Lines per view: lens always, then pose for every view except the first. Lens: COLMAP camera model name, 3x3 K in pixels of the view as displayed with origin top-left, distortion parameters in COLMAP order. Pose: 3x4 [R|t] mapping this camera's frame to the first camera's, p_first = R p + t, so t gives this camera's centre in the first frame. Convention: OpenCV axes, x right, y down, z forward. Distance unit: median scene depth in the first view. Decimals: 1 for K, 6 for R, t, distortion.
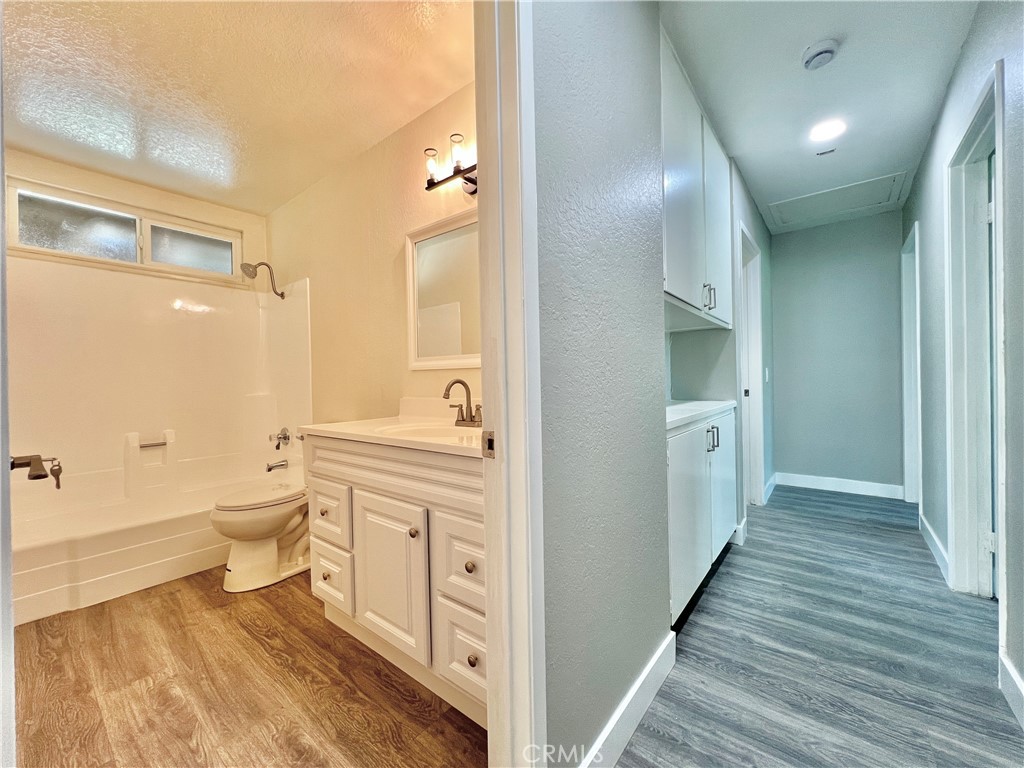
lens RADIAL K [[408.9, 0, 509.4], [0, 408.9, 383.7], [0, 0, 1]] dist [-0.004647, 0.000317]
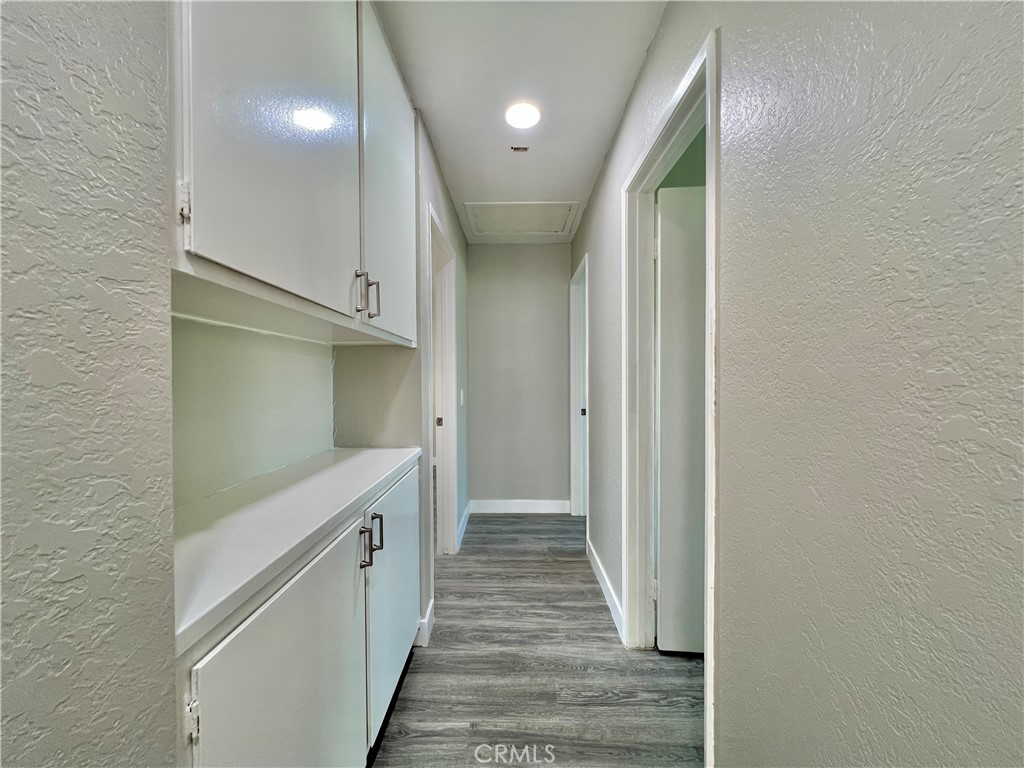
lens RADIAL K [[408.9, 0, 511.4], [0, 408.9, 386.0], [0, 0, 1]] dist [-0.004647, 0.000317]
pose [[0.784510, 0.004835, 0.620097, 0.173670], [-0.006914, 0.999976, 0.000950, -0.051753], [-0.620077, -0.005033, 0.784524, 0.249115]]
